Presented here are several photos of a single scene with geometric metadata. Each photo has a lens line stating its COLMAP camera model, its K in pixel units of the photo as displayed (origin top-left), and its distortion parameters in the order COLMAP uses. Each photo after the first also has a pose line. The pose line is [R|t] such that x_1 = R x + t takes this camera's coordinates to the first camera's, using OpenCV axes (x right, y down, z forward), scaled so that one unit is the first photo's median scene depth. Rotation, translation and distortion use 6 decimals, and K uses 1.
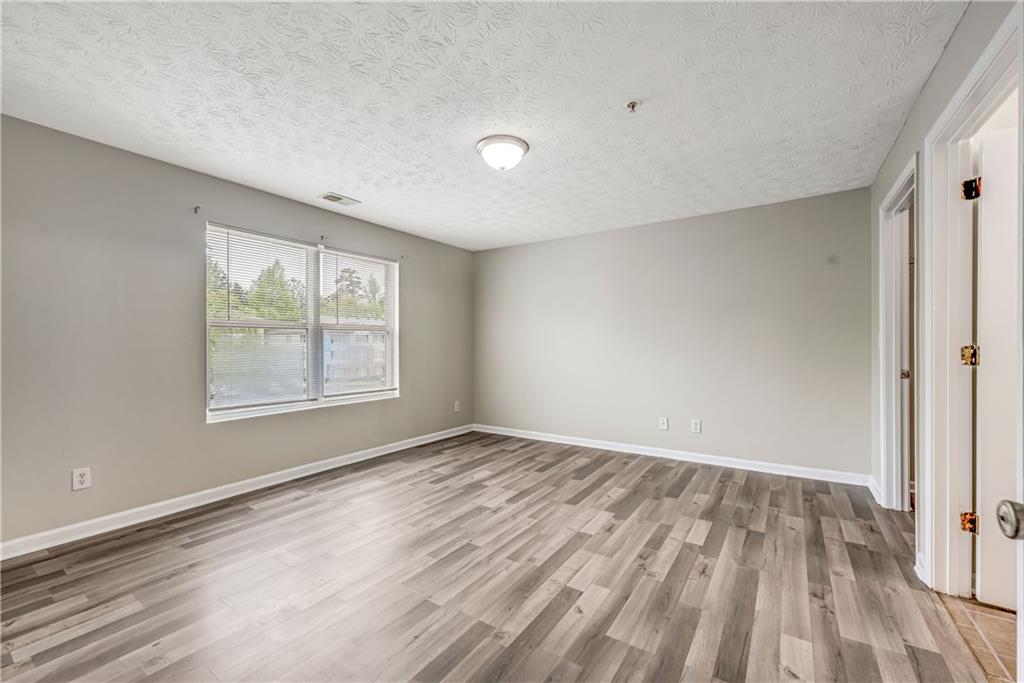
lens RADIAL K [[414.7, 0, 514.0], [0, 414.7, 344.3], [0, 0, 1]] dist [0.002729, 0.000012]
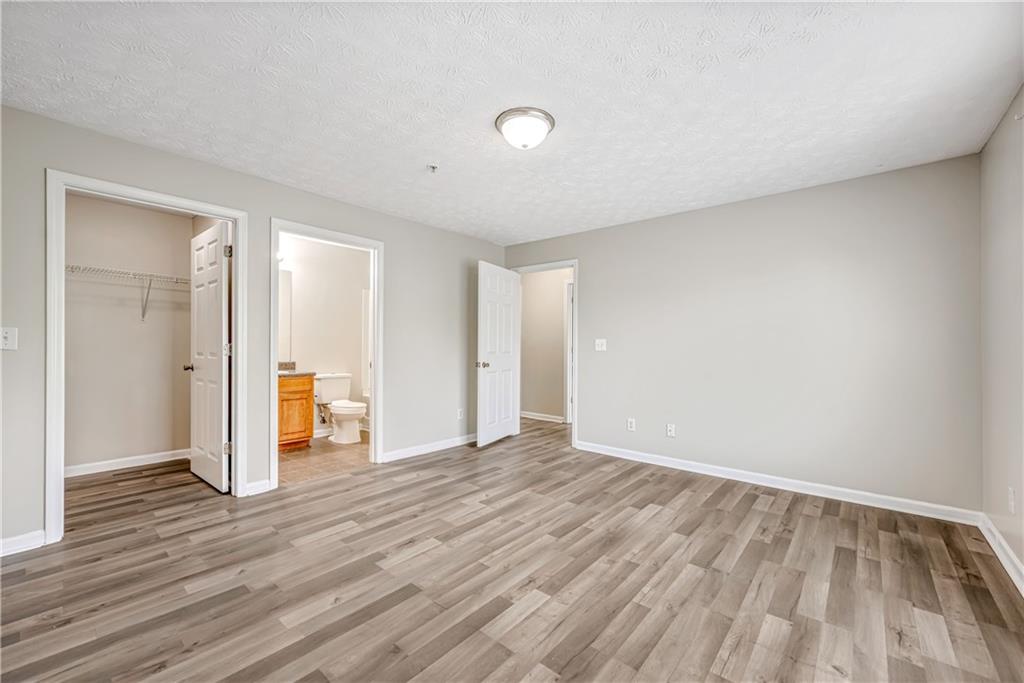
lens RADIAL K [[414.7, 0, 517.1], [0, 414.7, 342.9], [0, 0, 1]] dist [0.002729, 0.000012]
pose [[-0.994053, -0.001857, 0.108882, -0.110687], [-0.002659, 0.999970, -0.007217, 0.005260], [-0.108865, -0.007463, -0.994029, 1.919735]]
